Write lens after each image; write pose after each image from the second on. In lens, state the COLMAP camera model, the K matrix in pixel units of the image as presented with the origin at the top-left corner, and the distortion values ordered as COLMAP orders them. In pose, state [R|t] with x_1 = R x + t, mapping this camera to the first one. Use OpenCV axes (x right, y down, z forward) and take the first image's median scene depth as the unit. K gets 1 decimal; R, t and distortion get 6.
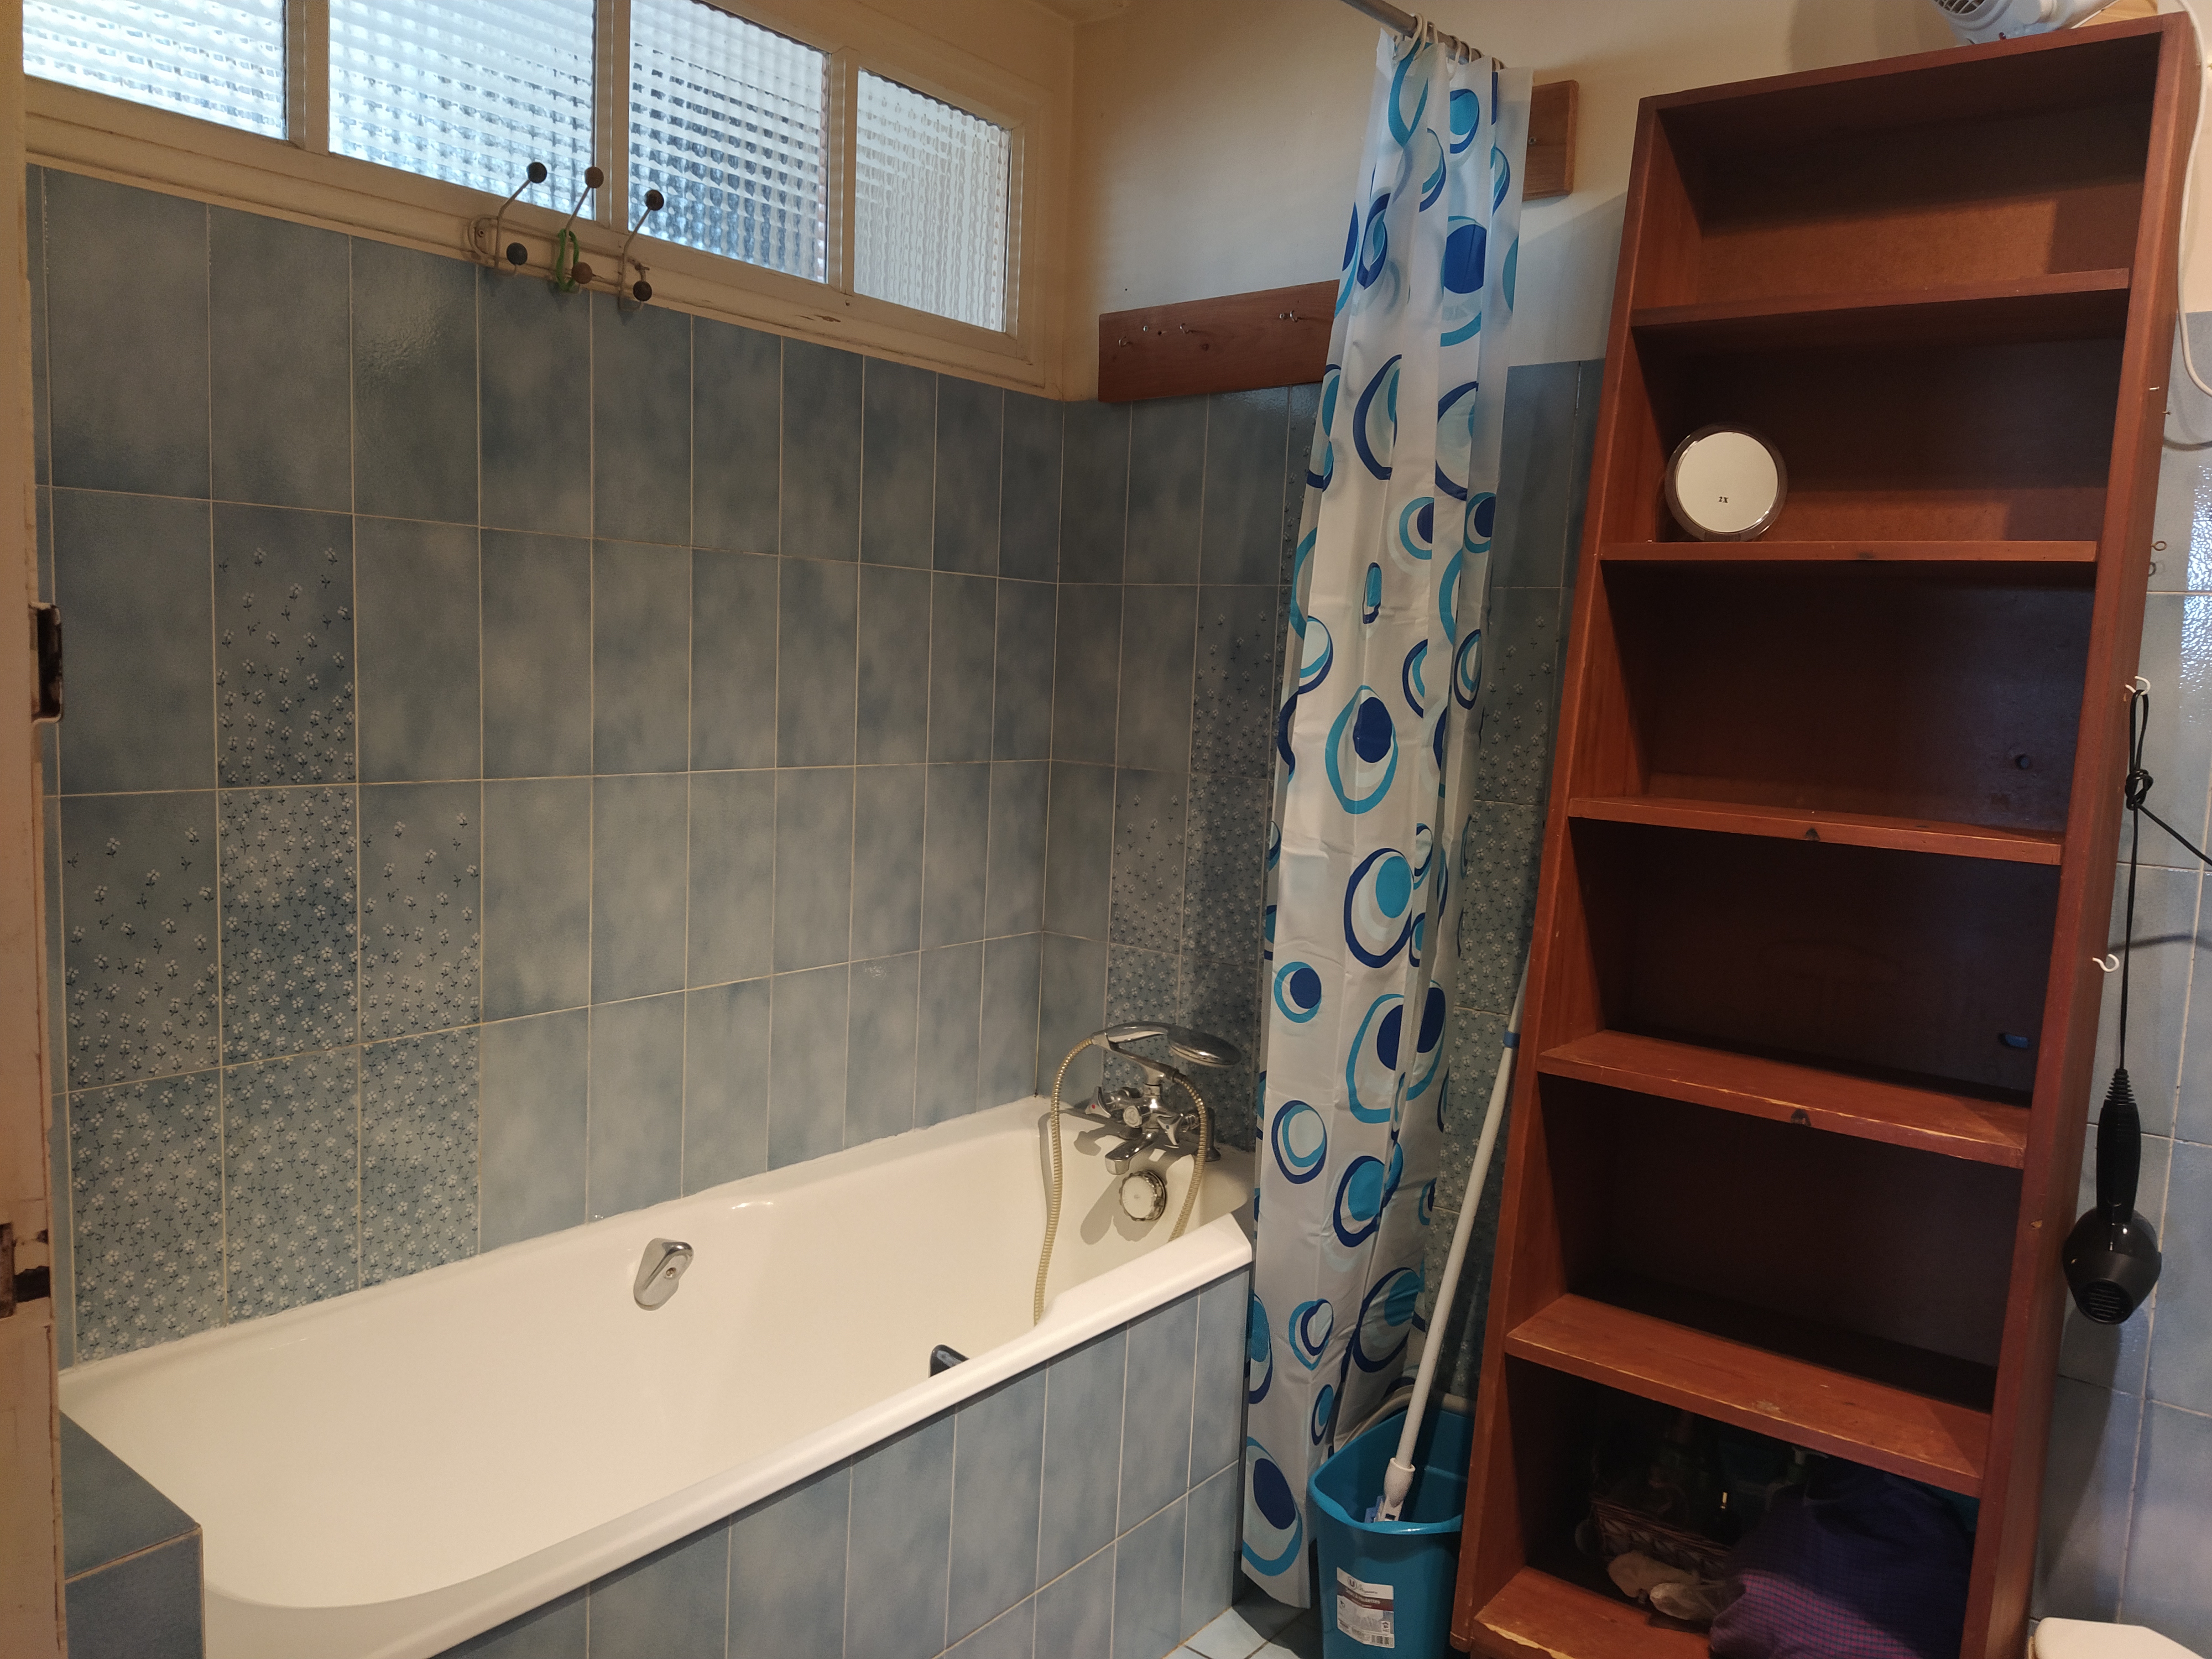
lens RADIAL K [[1648.2, 0, 1113.8], [0, 1648.2, 826.2], [0, 0, 1]] dist [0.095987, -0.153166]
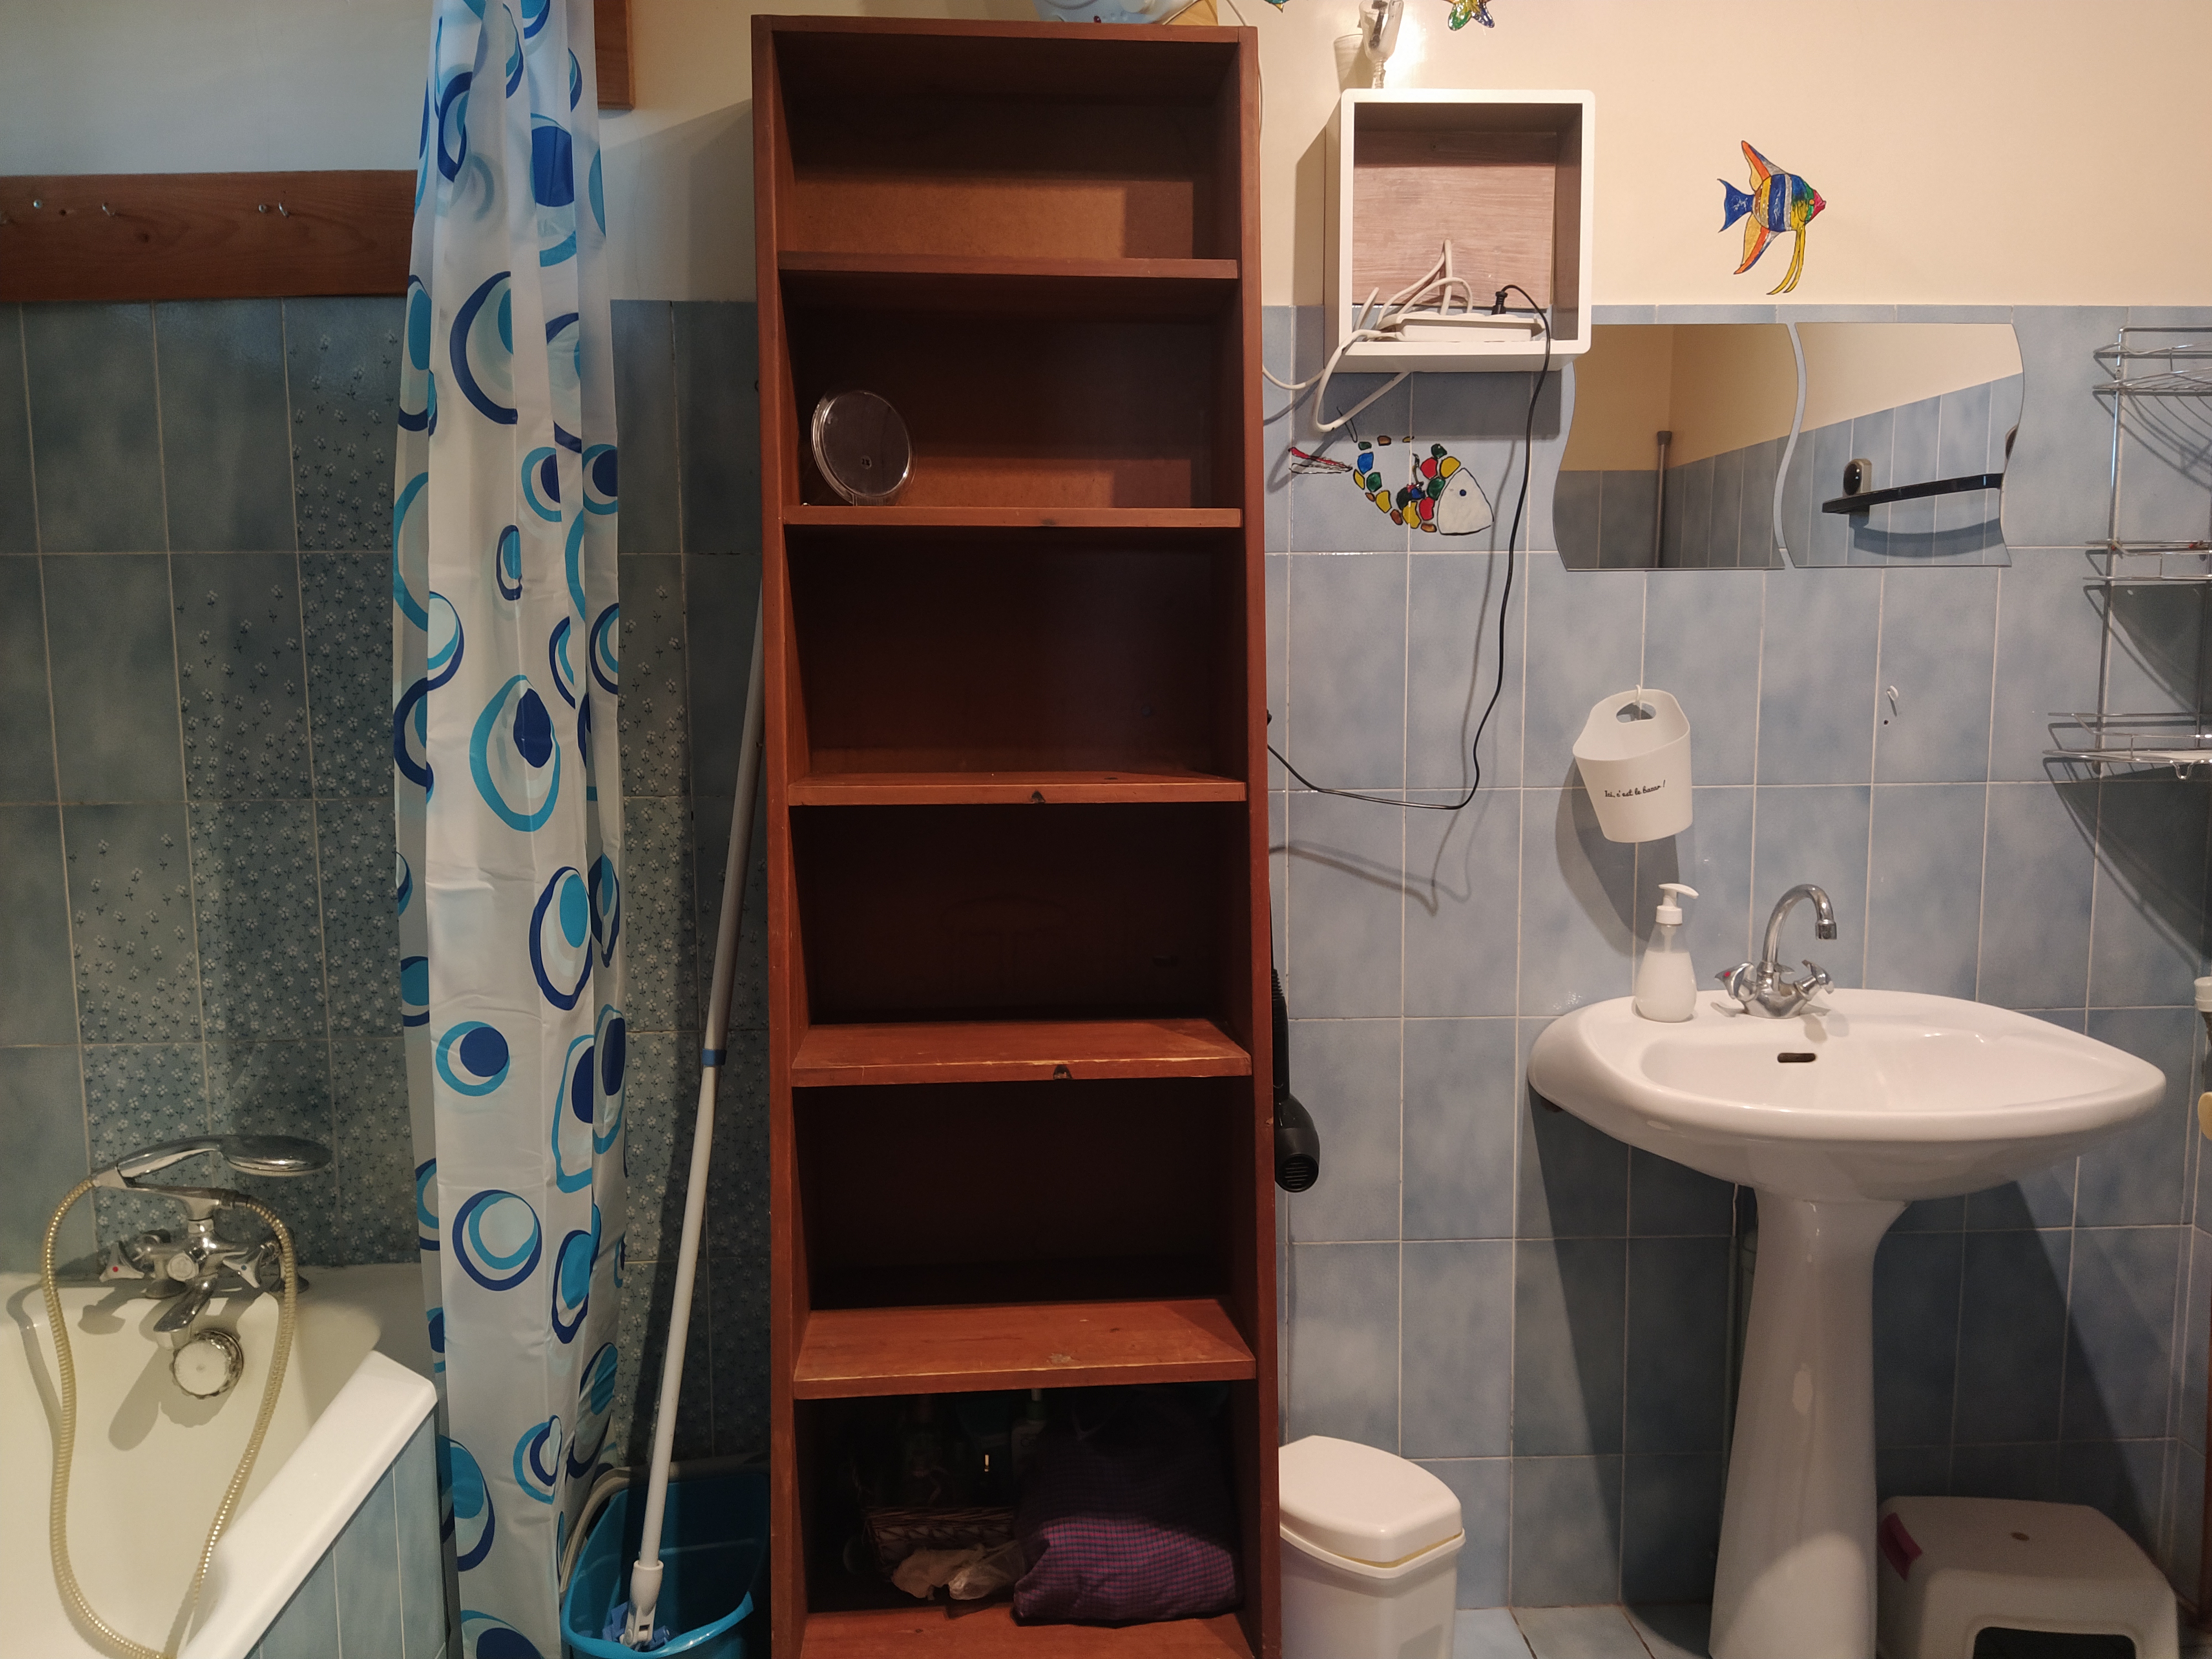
lens RADIAL K [[1648.2, 0, 1113.8], [0, 1648.2, 826.2], [0, 0, 1]] dist [0.095987, -0.153166]
pose [[0.740728, -0.123642, 0.660329, -0.177761], [0.106576, 0.992098, 0.066211, -0.032397], [-0.663297, 0.021331, 0.748052, 0.177701]]
